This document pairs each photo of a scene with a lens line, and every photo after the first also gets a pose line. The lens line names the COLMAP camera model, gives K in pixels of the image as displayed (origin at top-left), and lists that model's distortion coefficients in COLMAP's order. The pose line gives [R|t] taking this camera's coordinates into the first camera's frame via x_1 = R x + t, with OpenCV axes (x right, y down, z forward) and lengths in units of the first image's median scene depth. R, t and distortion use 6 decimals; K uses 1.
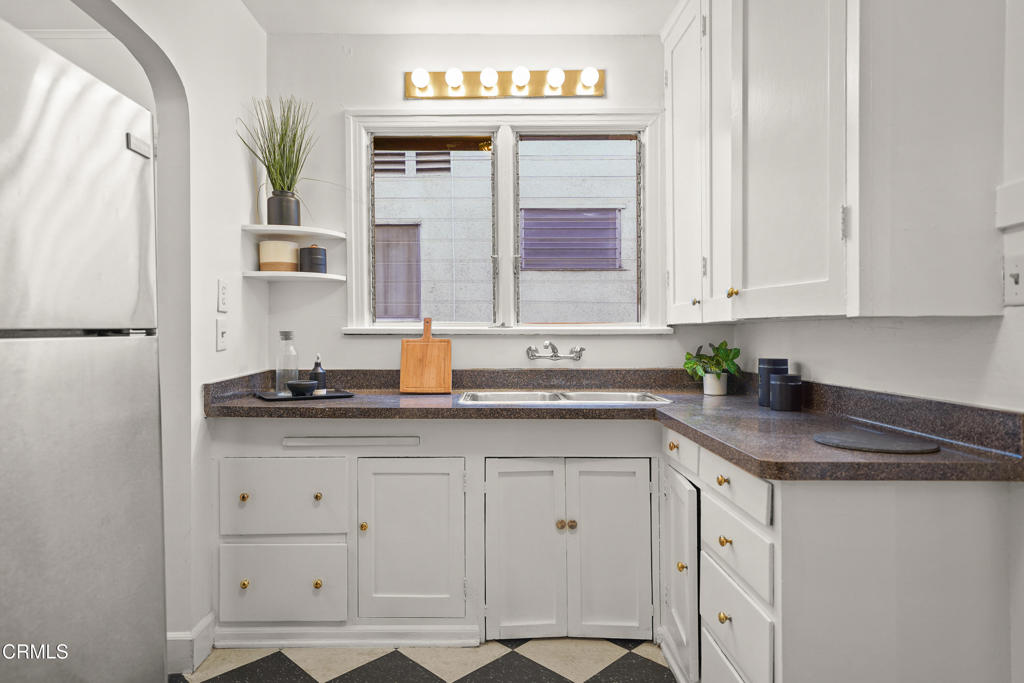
lens RADIAL K [[566.5, 0, 509.9], [0, 566.5, 334.2], [0, 0, 1]] dist [0.001888, 0.000499]
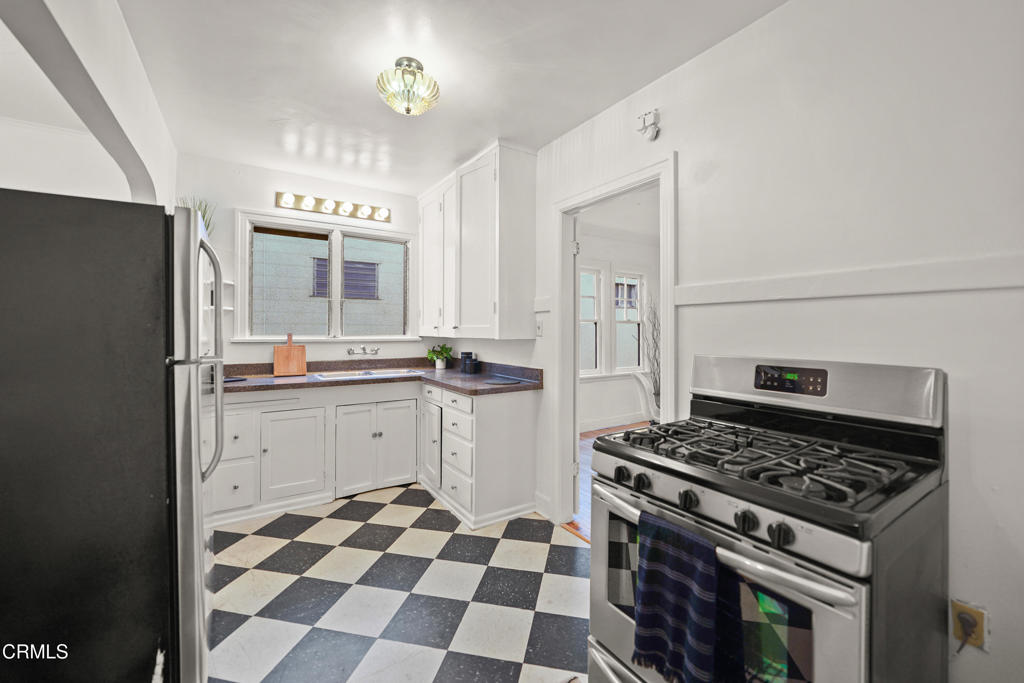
lens RADIAL K [[411.1, 0, 506.5], [0, 411.1, 330.3], [0, 0, 1]] dist [-0.029148, 0.000091]
pose [[0.834803, 0.002315, 0.550544, -0.293679], [-0.005045, 0.999981, 0.003445, -0.046829], [-0.550526, -0.005654, 0.834799, -0.451083]]
